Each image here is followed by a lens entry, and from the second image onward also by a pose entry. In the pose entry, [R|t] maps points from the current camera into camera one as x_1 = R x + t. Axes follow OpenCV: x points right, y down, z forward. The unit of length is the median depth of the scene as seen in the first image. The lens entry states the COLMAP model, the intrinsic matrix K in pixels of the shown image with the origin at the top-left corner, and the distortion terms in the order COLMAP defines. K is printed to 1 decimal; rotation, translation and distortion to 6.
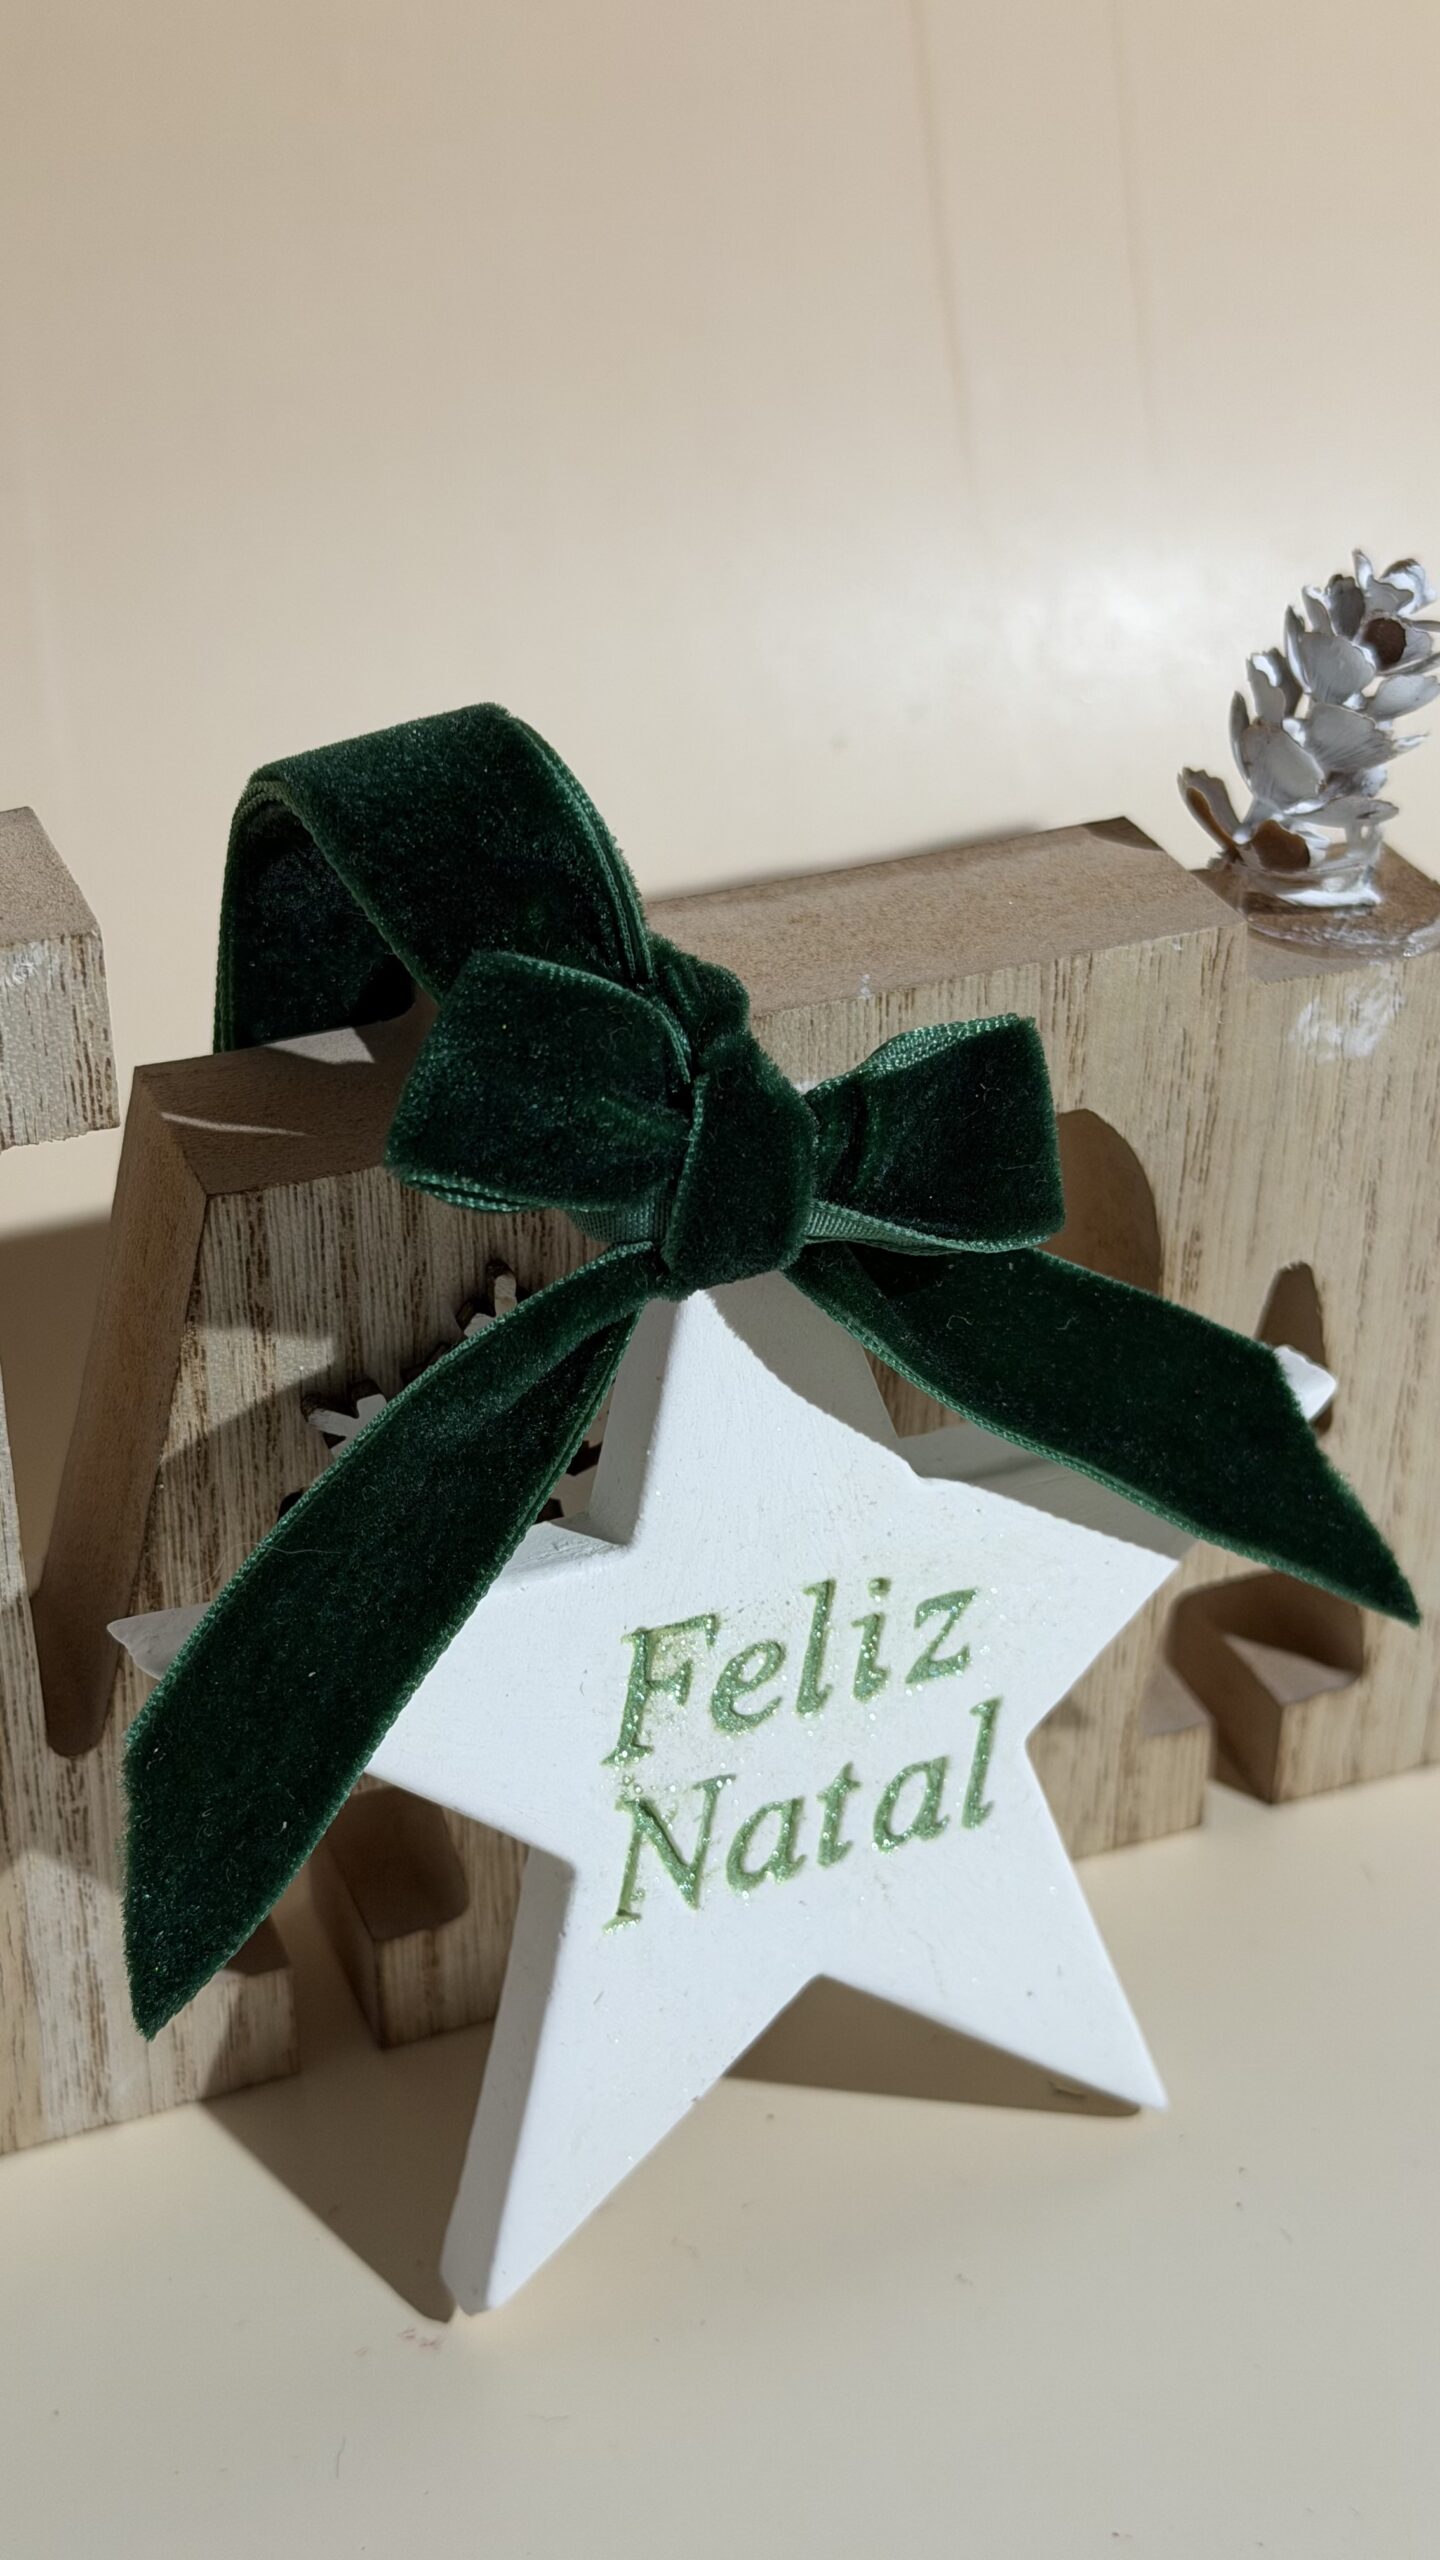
lens RADIAL K [[3629.8, 0, 686.1], [0, 3629.8, 1271.3], [0, 0, 1]] dist [0.141167, -0.052427]
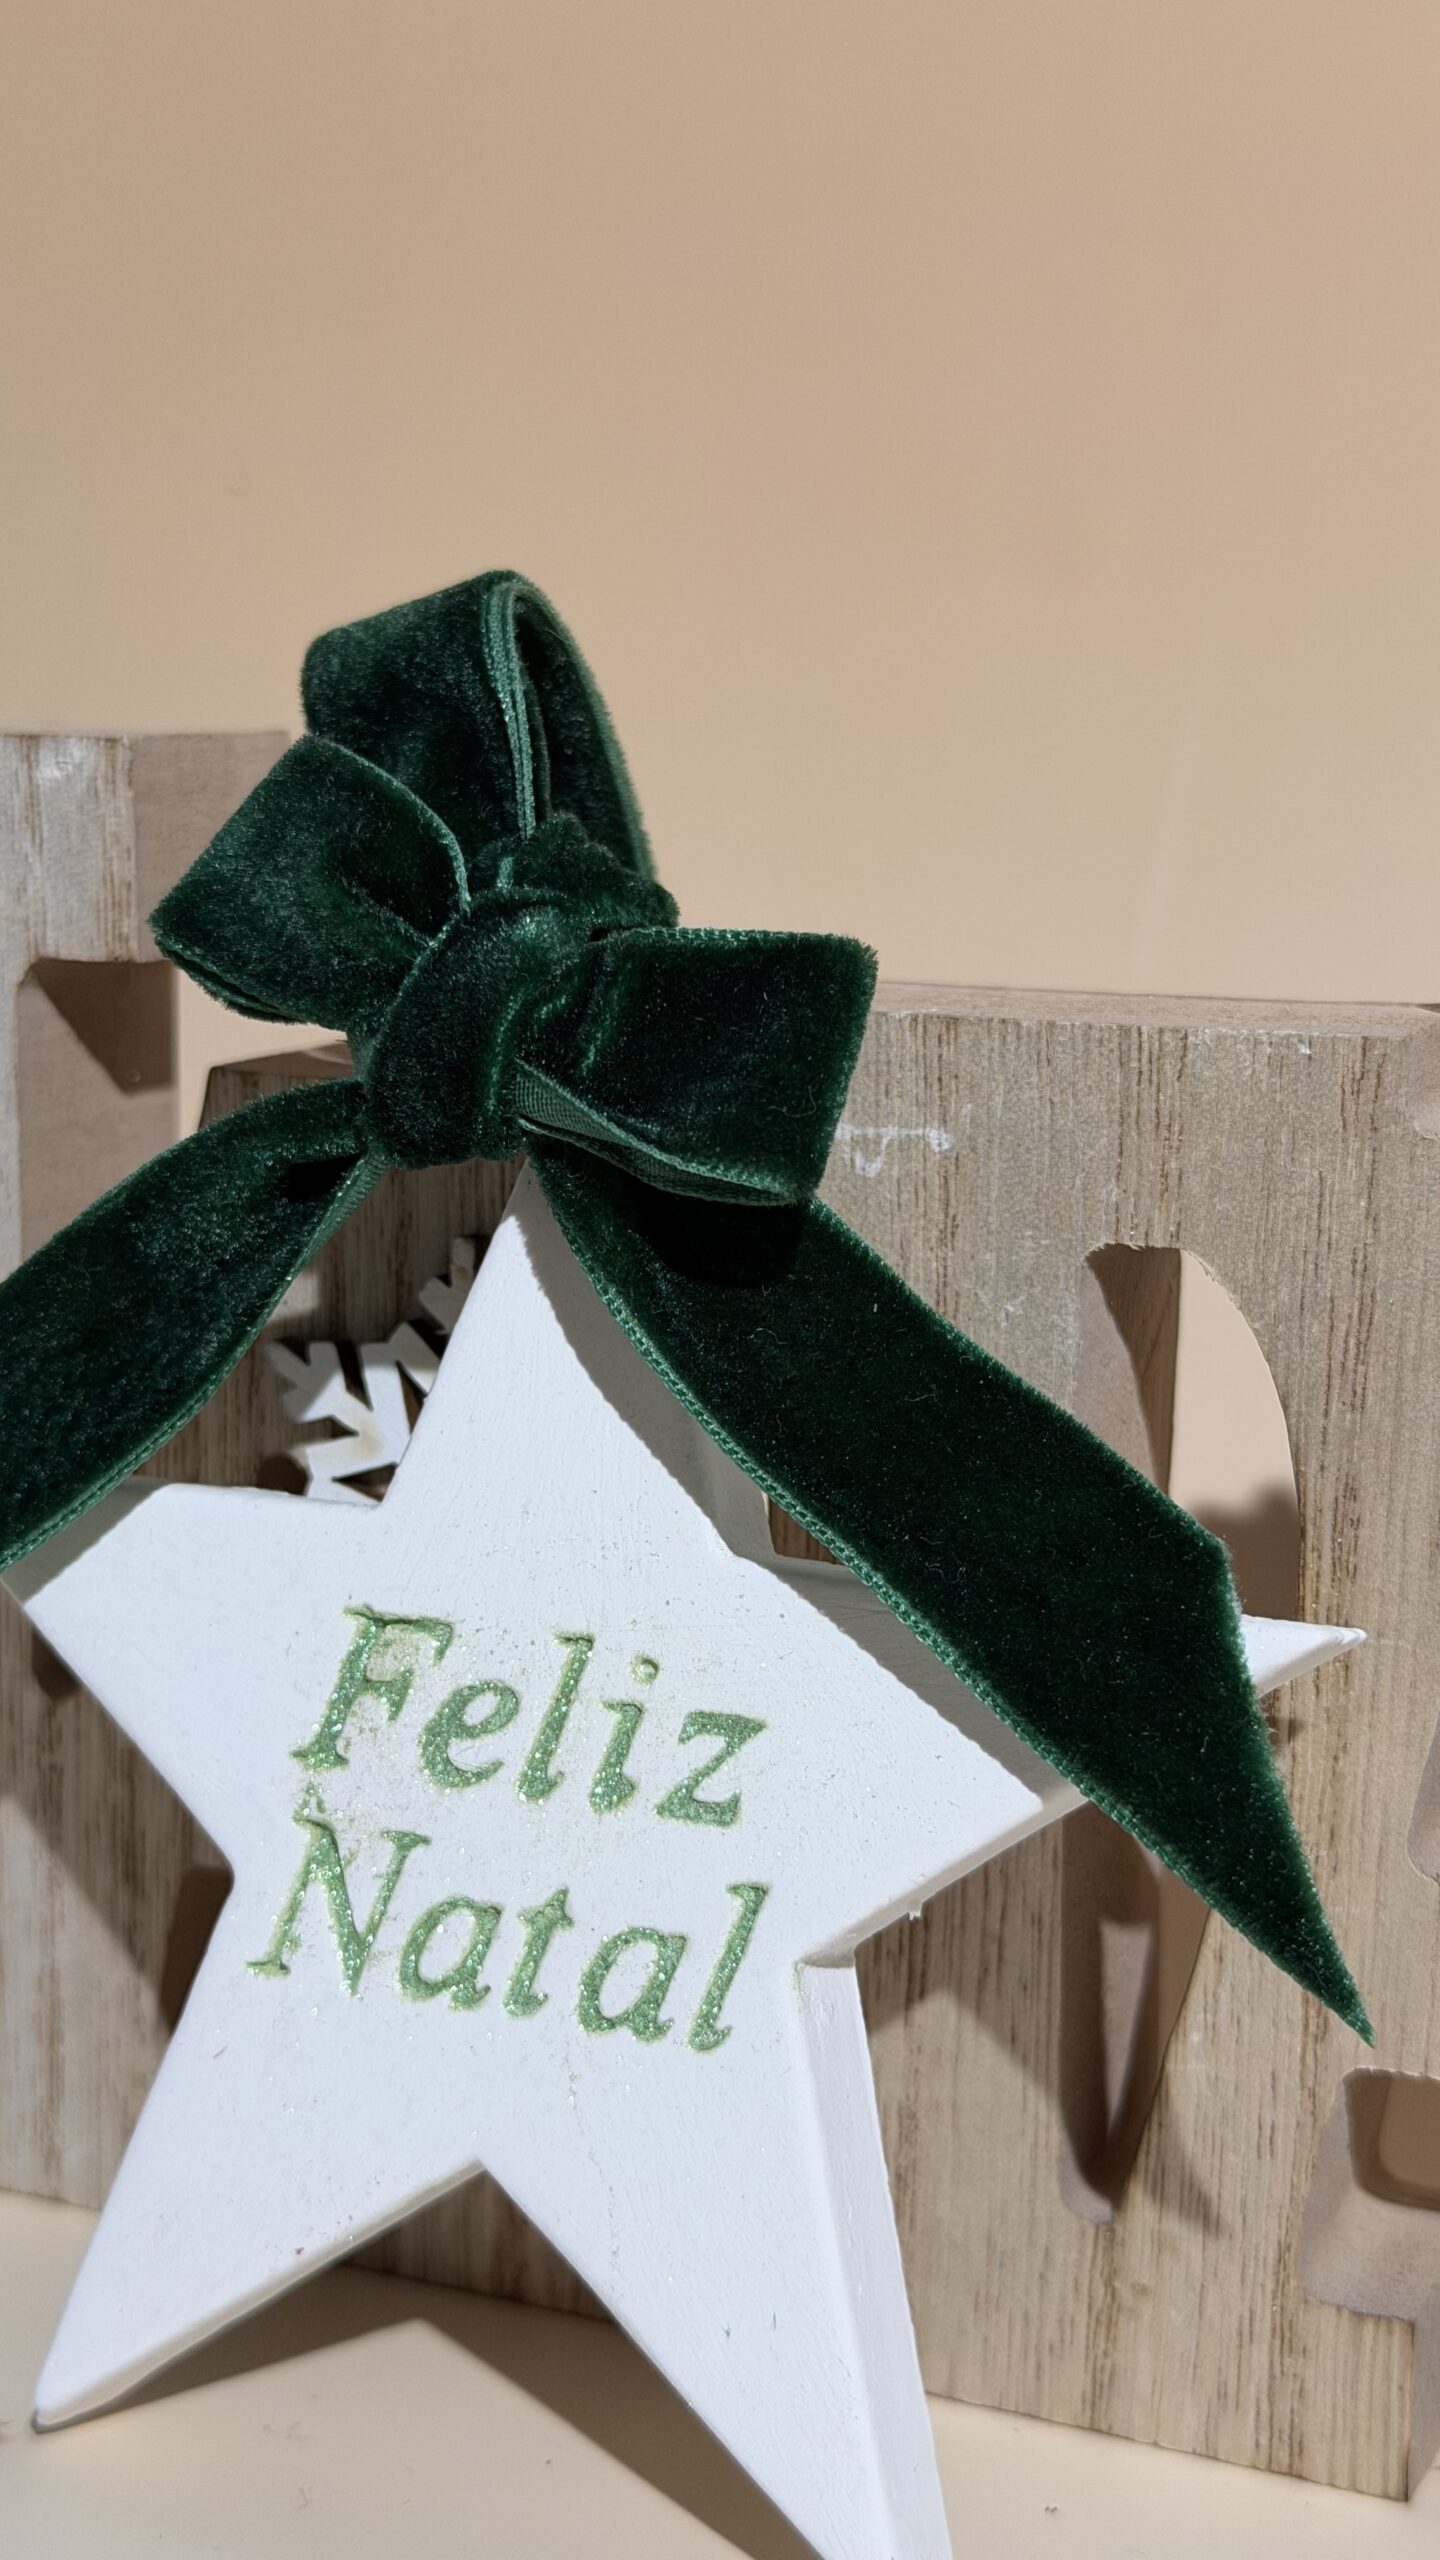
lens RADIAL K [[3664.2, 0, 720.0], [0, 3664.2, 1280.0], [0, 0, 1]] dist [0.186563, -0.539926]
pose [[0.691856, 0.131663, -0.709929, 0.619377], [-0.389370, 0.896049, -0.213277, 0.173489], [0.608051, 0.423982, 0.671203, 0.418760]]
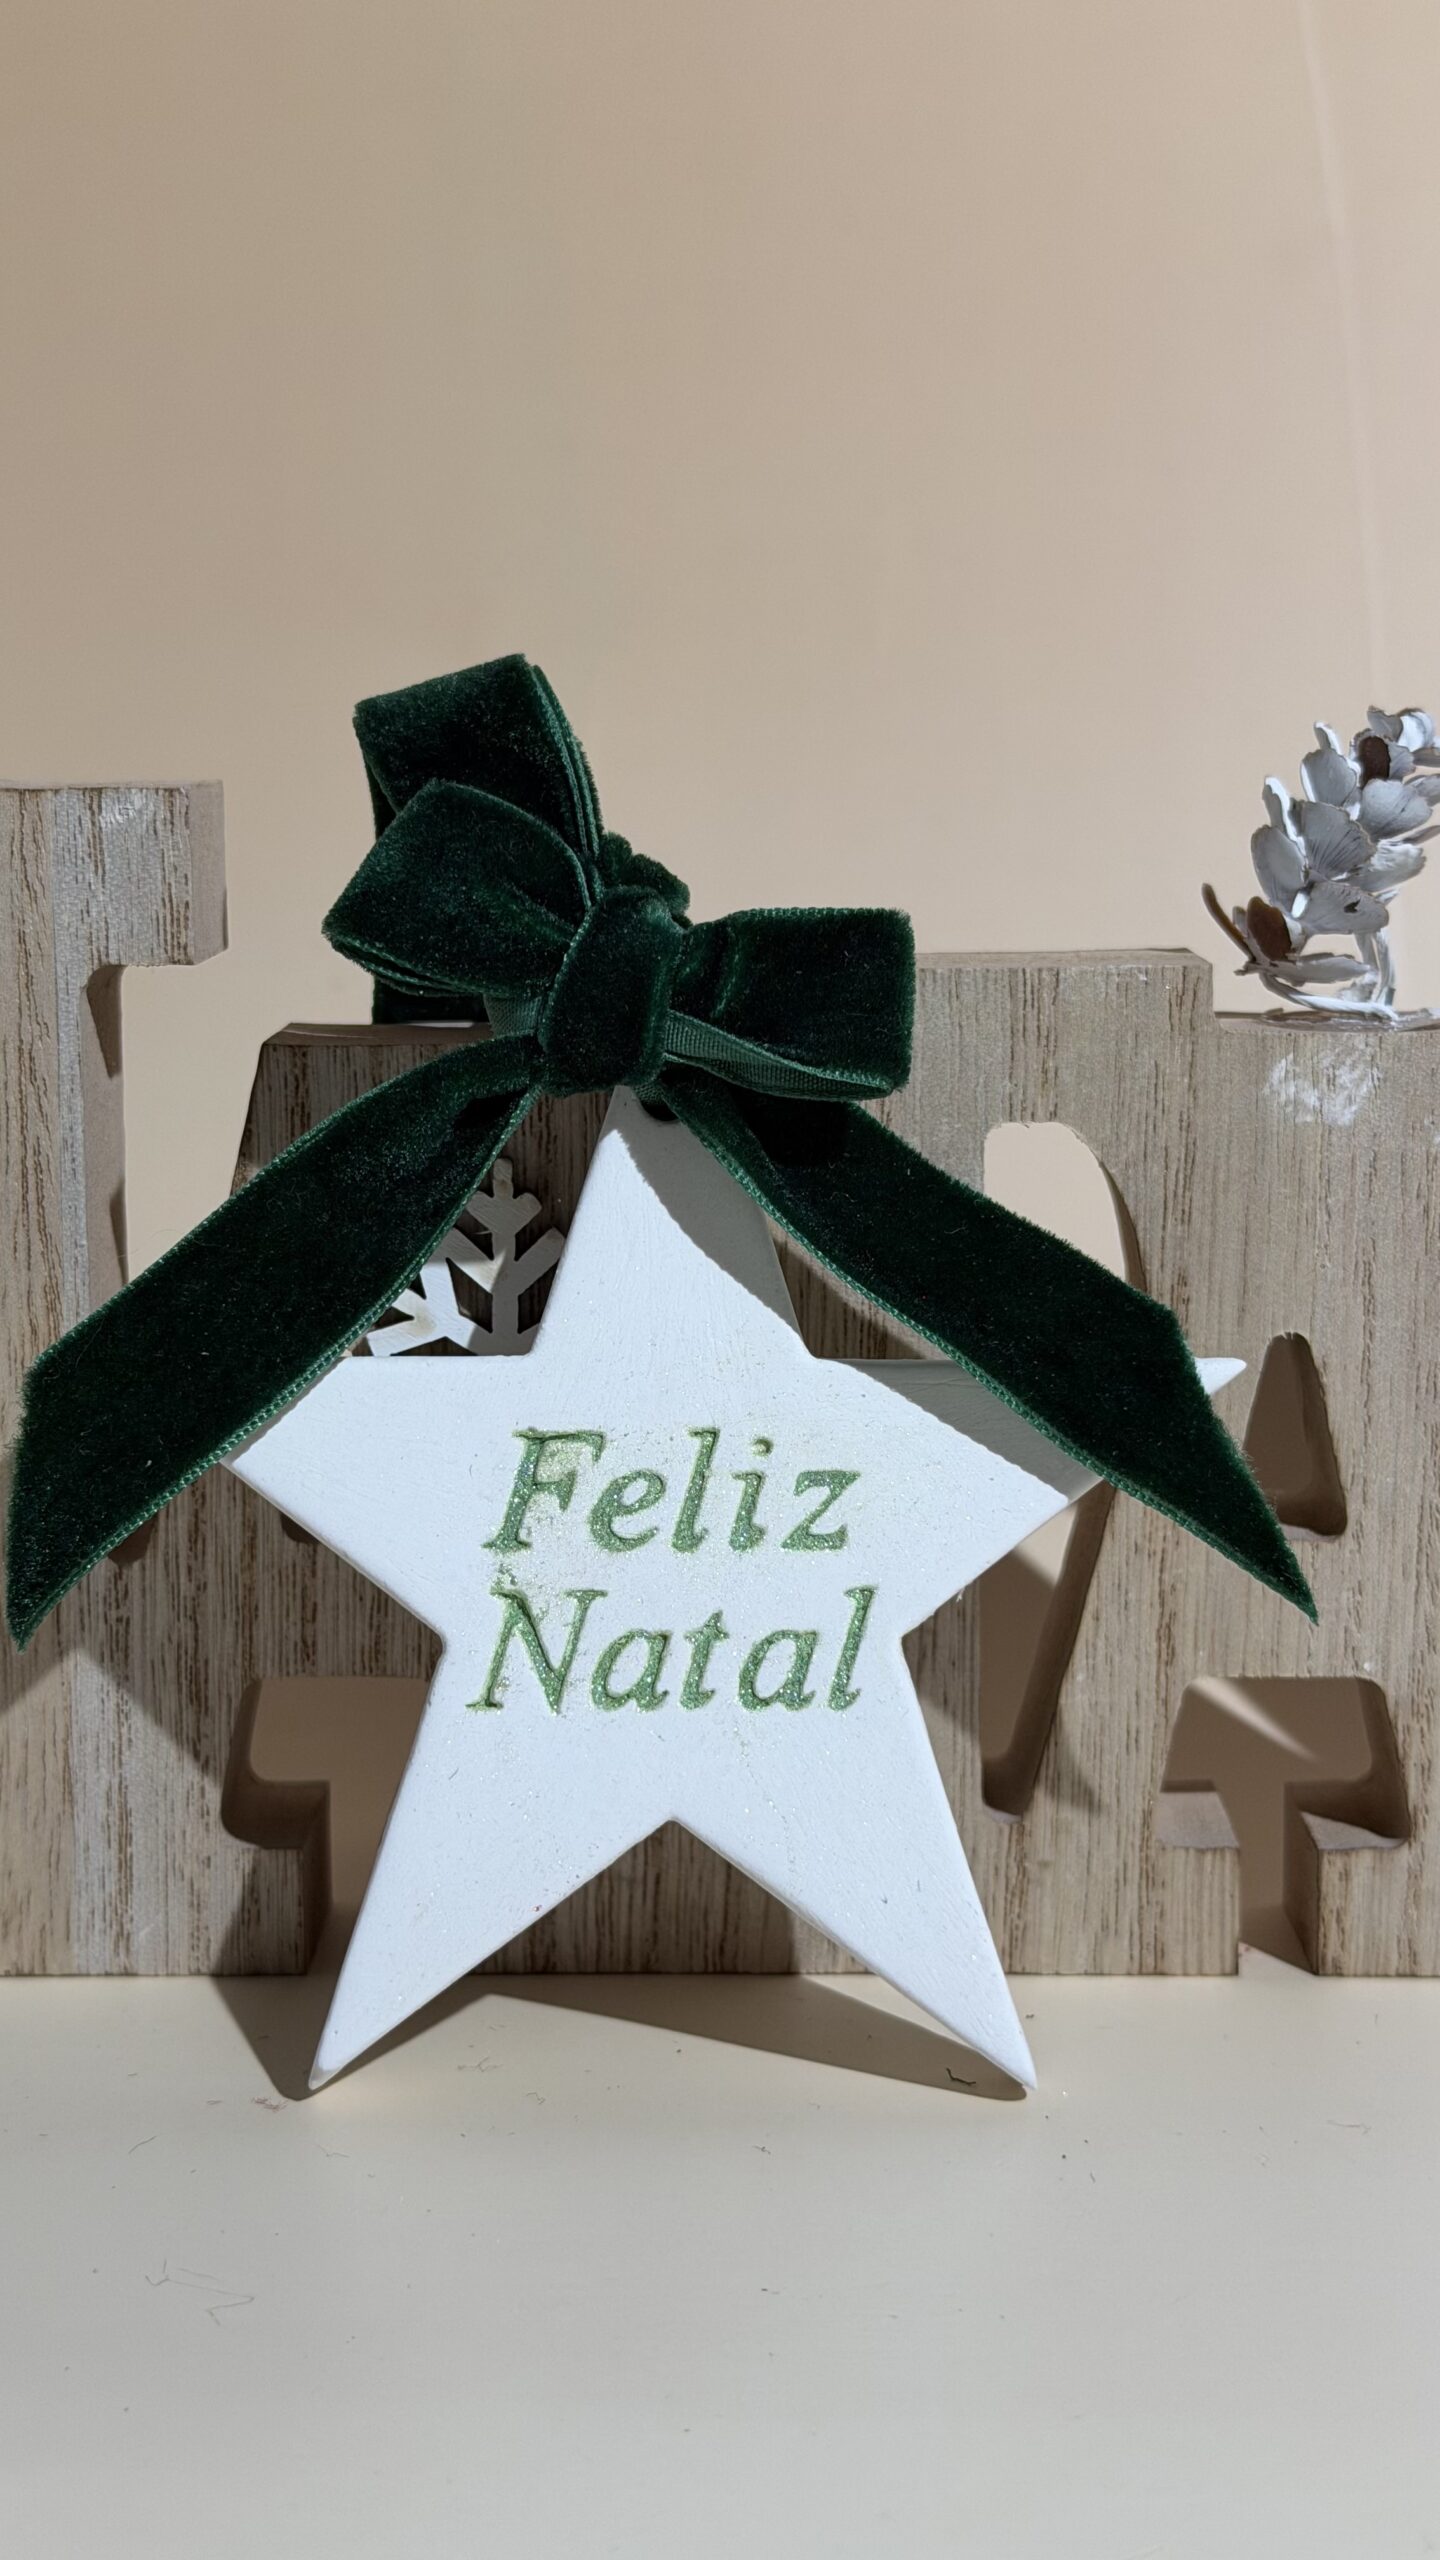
lens RADIAL K [[3594.5, 0, 720.0], [0, 3594.5, 1280.0], [0, 0, 1]] dist [0.152854, -0.042499]
pose [[0.926195, 0.055225, -0.372978, 0.440922], [-0.194444, 0.917486, -0.347003, 0.416867], [0.323039, 0.393916, 0.860509, 0.026824]]
